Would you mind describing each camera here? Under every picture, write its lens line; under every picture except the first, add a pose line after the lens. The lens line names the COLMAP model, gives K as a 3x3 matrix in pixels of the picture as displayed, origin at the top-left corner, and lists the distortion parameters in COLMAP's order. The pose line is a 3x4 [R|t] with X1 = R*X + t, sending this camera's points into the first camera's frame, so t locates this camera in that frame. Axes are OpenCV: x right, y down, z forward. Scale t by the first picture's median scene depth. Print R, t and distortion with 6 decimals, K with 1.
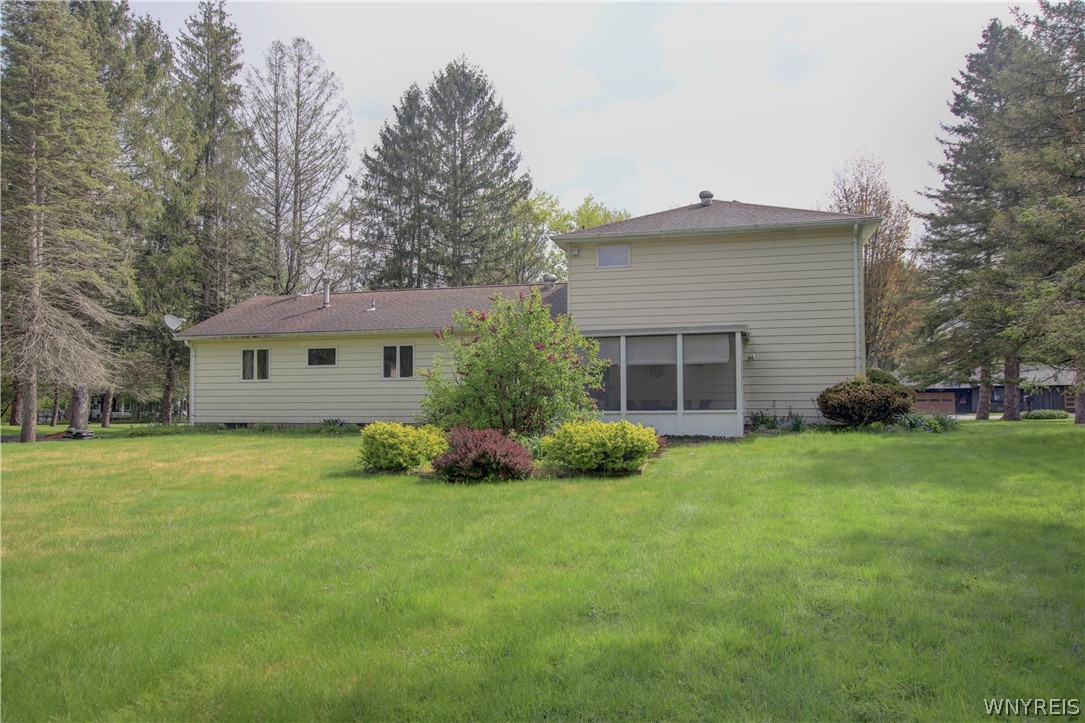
lens RADIAL K [[770.5, 0, 541.9], [0, 770.5, 360.7], [0, 0, 1]] dist [0.000782, -0.001716]
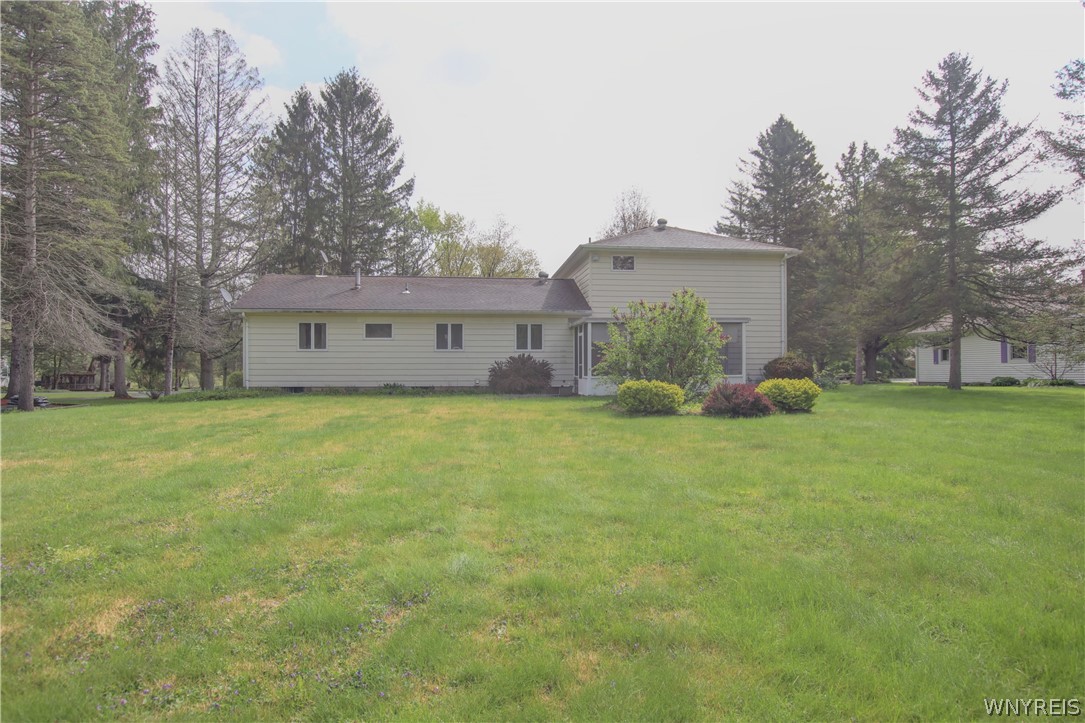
lens RADIAL K [[665.7, 0, 536.7], [0, 665.7, 362.1], [0, 0, 1]] dist [-0.014469, 0.005178]
pose [[0.931807, 0.011466, 0.362774, -0.407928], [-0.022021, 0.999445, 0.024975, 0.011744], [-0.362286, -0.031261, 0.931542, -0.036765]]
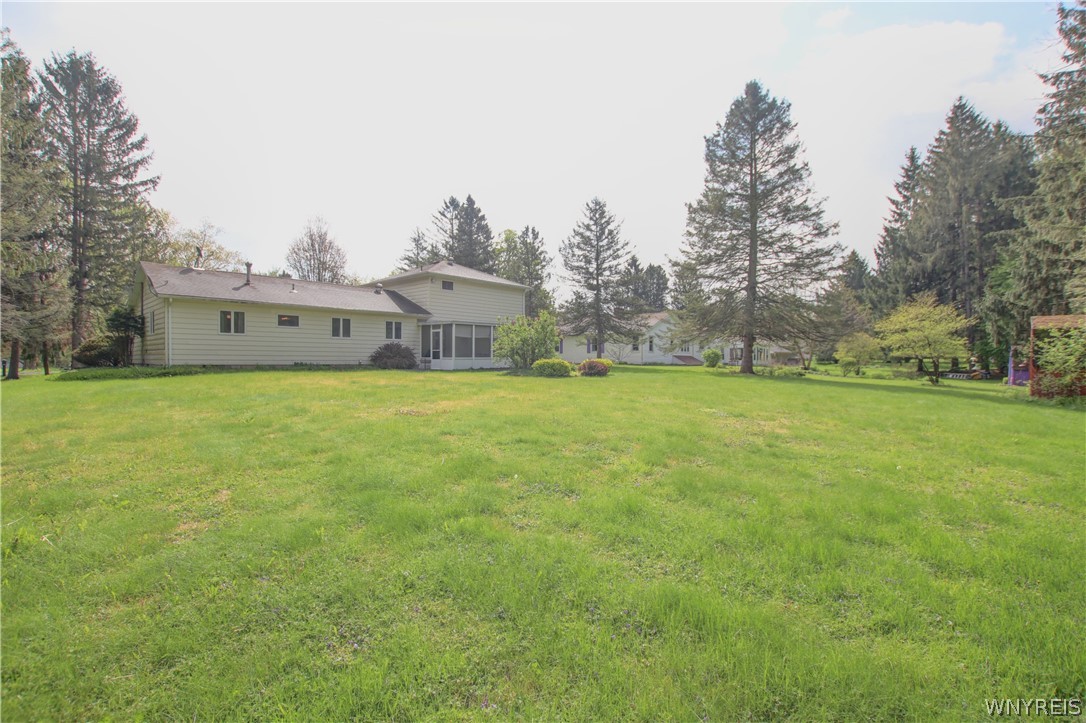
lens RADIAL K [[504.4, 0, 542.6], [0, 504.4, 360.3], [0, 0, 1]] dist [-0.033897, 0.005224]
pose [[0.465967, 0.007674, 0.884769, -0.872838], [-0.049361, 0.998631, 0.017335, 0.029050], [-0.883424, -0.051750, 0.465707, 0.096194]]
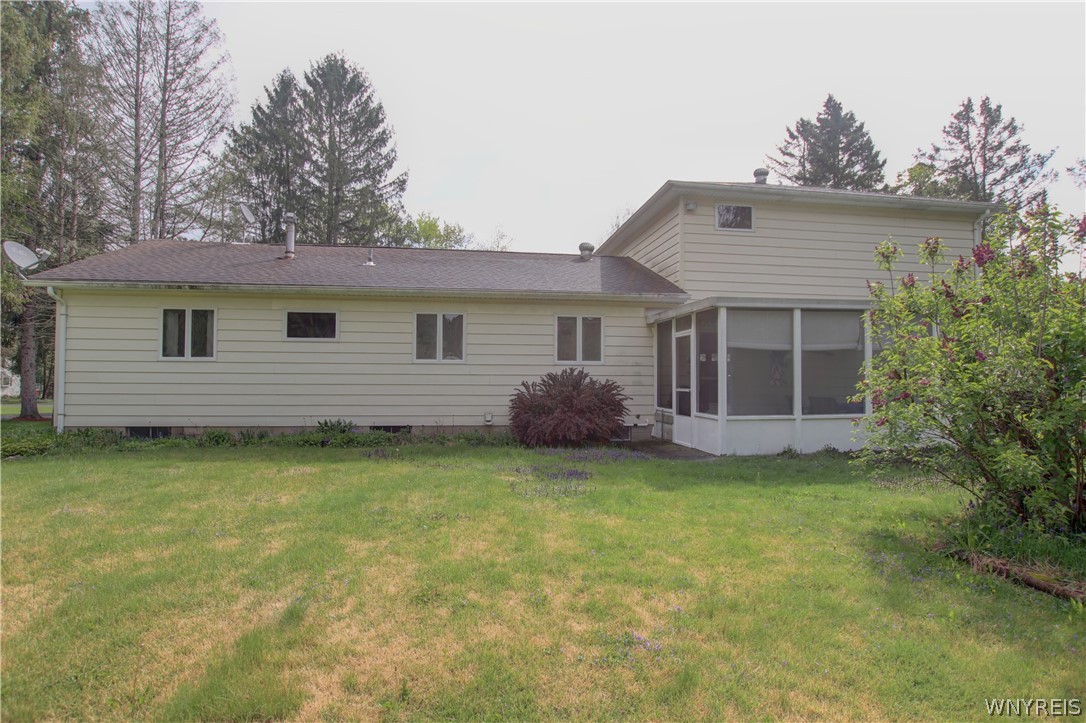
lens RADIAL K [[547.2, 0, 534.0], [0, 547.2, 365.1], [0, 0, 1]] dist [-0.030146, 0.002342]
pose [[0.922510, 0.023665, 0.385247, -0.273916], [-0.028672, 0.999563, 0.007254, 0.019098], [-0.384907, -0.017738, 0.922785, 0.476174]]
